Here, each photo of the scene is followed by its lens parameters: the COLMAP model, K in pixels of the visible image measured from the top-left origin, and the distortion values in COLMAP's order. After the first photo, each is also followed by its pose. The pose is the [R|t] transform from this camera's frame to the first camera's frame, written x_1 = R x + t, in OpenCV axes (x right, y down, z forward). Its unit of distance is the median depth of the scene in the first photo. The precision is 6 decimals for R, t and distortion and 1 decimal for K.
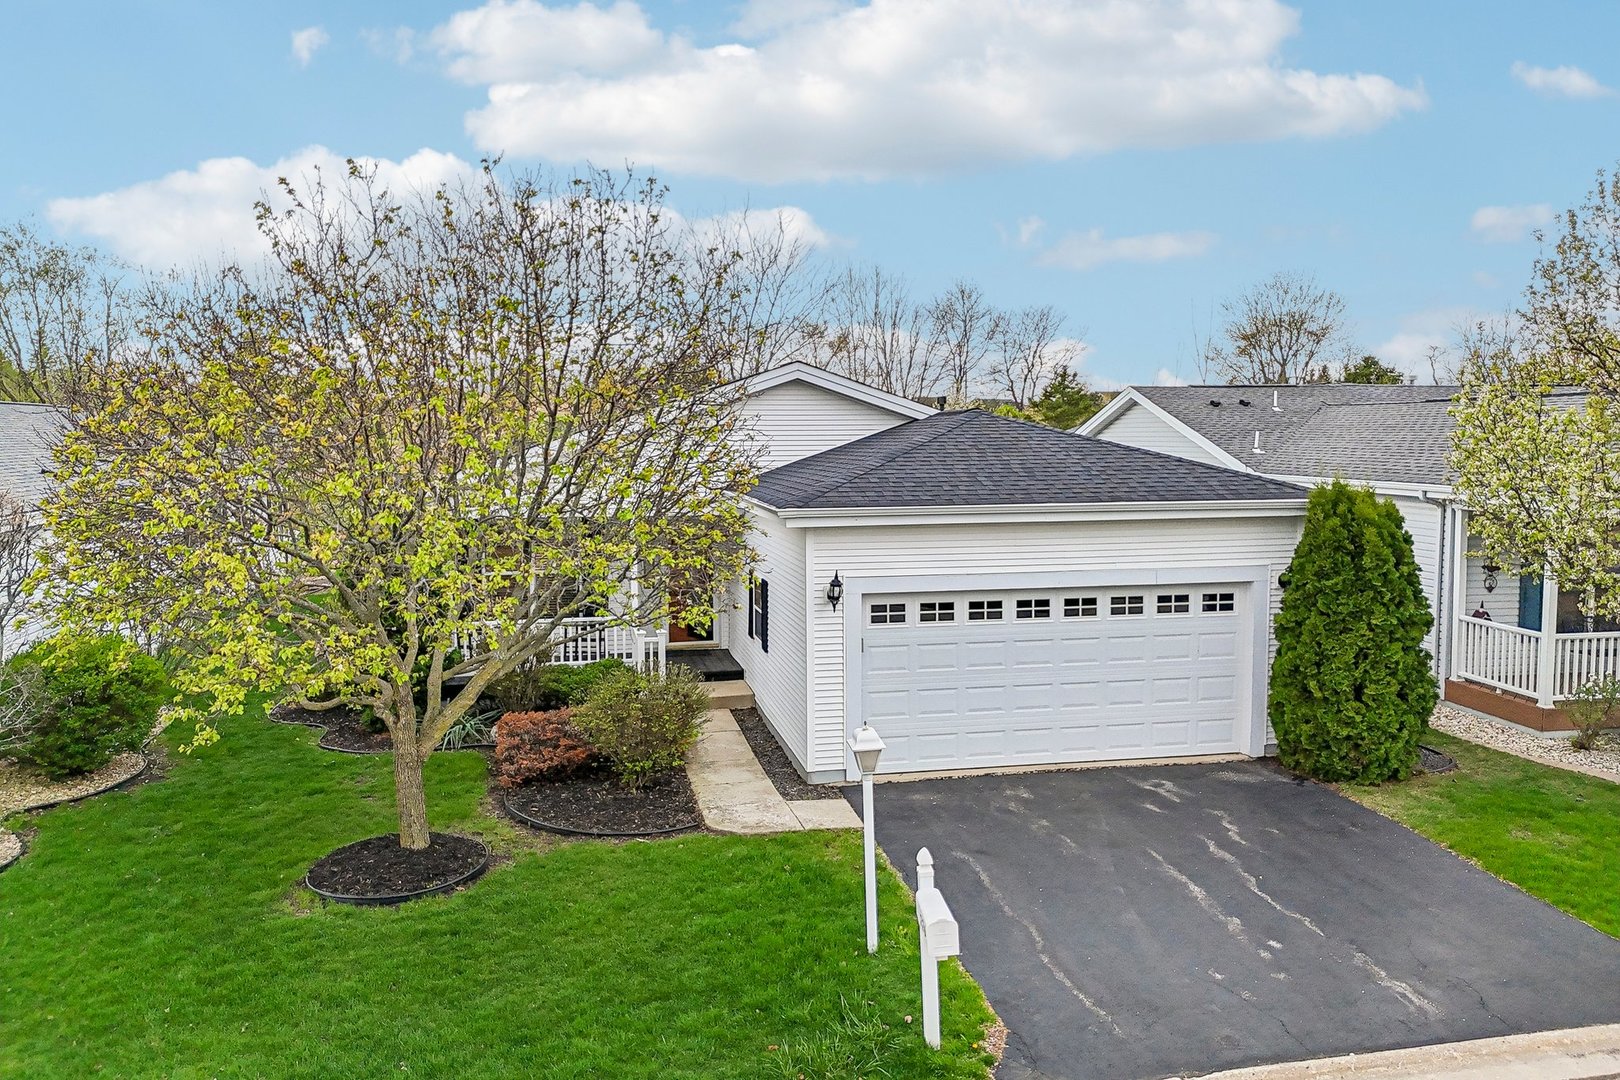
lens RADIAL K [[1193.2, 0, 812.1], [0, 1193.2, 533.6], [0, 0, 1]] dist [0.042713, -0.006401]
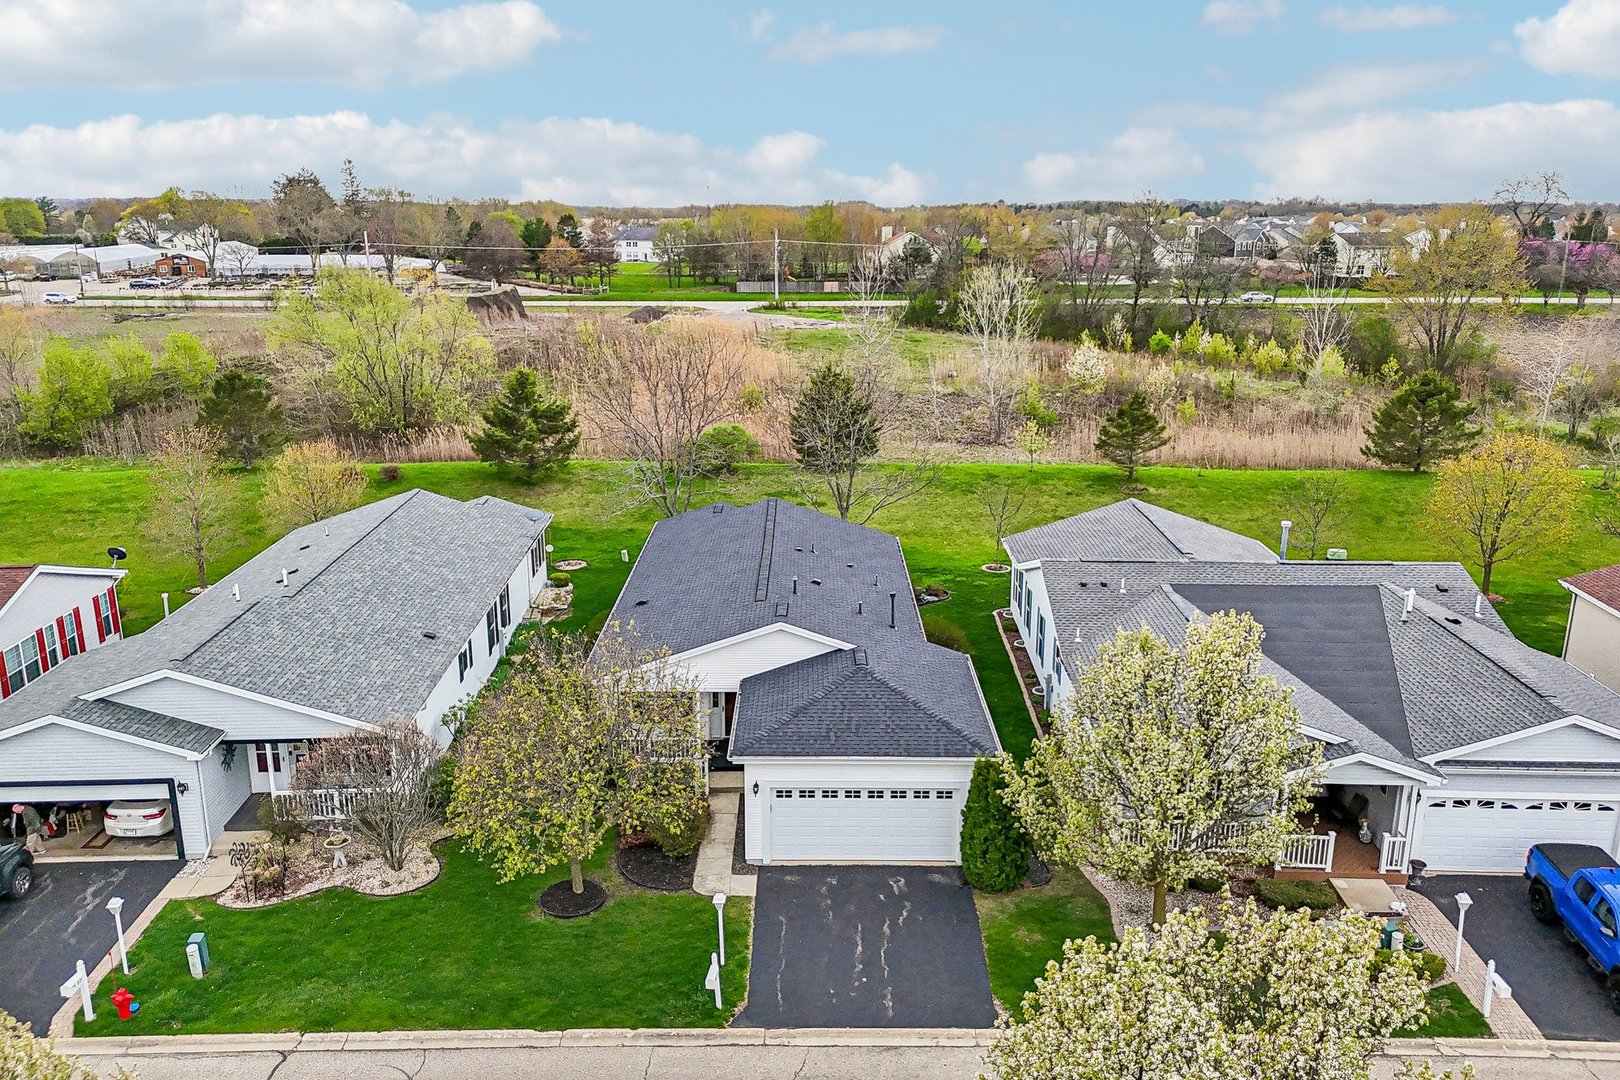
lens RADIAL K [[1193.2, 0, 812.1], [0, 1193.2, 533.6], [0, 0, 1]] dist [0.042713, -0.006401]
pose [[0.978538, 0.059162, -0.197390, 0.591311], [-0.022684, 0.983005, 0.182172, -0.918835], [0.204813, -0.173784, 0.963250, -1.183745]]
